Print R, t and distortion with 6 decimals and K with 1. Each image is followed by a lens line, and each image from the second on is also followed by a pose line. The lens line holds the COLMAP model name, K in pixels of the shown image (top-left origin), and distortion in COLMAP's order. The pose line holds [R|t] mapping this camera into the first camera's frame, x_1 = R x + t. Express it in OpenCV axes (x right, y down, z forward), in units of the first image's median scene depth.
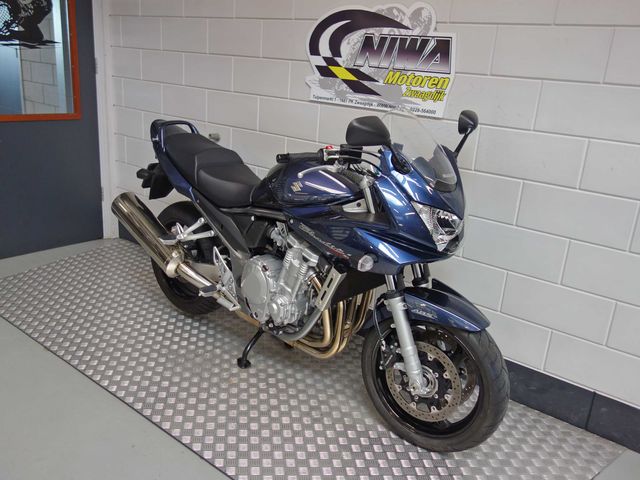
lens RADIAL K [[569.2, 0, 320.0], [0, 569.2, 240.0], [0, 0, 1]] dist [-0.006710, 0.002316]
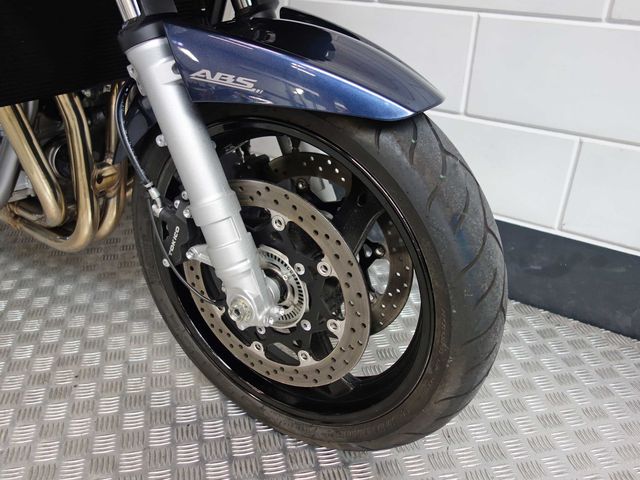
lens RADIAL K [[551.3, 0, 331.8], [0, 551.3, 237.8], [0, 0, 1]] dist [0.001024, -0.001491]
pose [[0.991657, -0.098741, 0.082868, 0.160807], [0.080292, 0.976052, 0.202179, 0.122973], [-0.100847, -0.193839, 0.975836, 0.544505]]
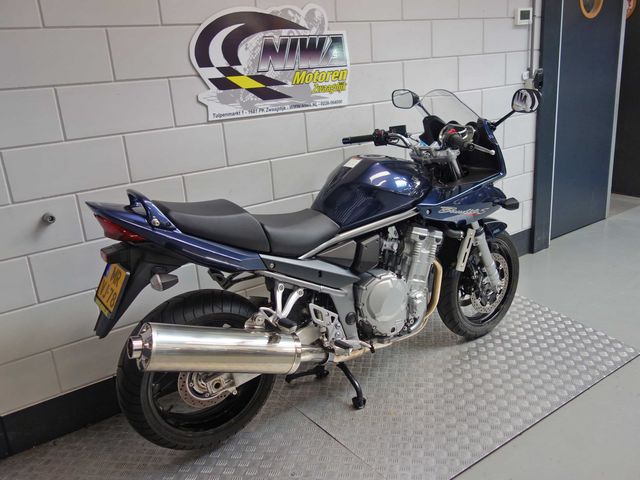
lens RADIAL K [[569.2, 0, 320.0], [0, 569.2, 240.0], [0, 0, 1]] dist [-0.006710, 0.002316]
pose [[0.258366, -0.369702, 0.892506, -0.903876], [0.369196, 0.891532, 0.262422, -0.287868], [-0.892716, 0.261709, 0.366834, 0.688409]]
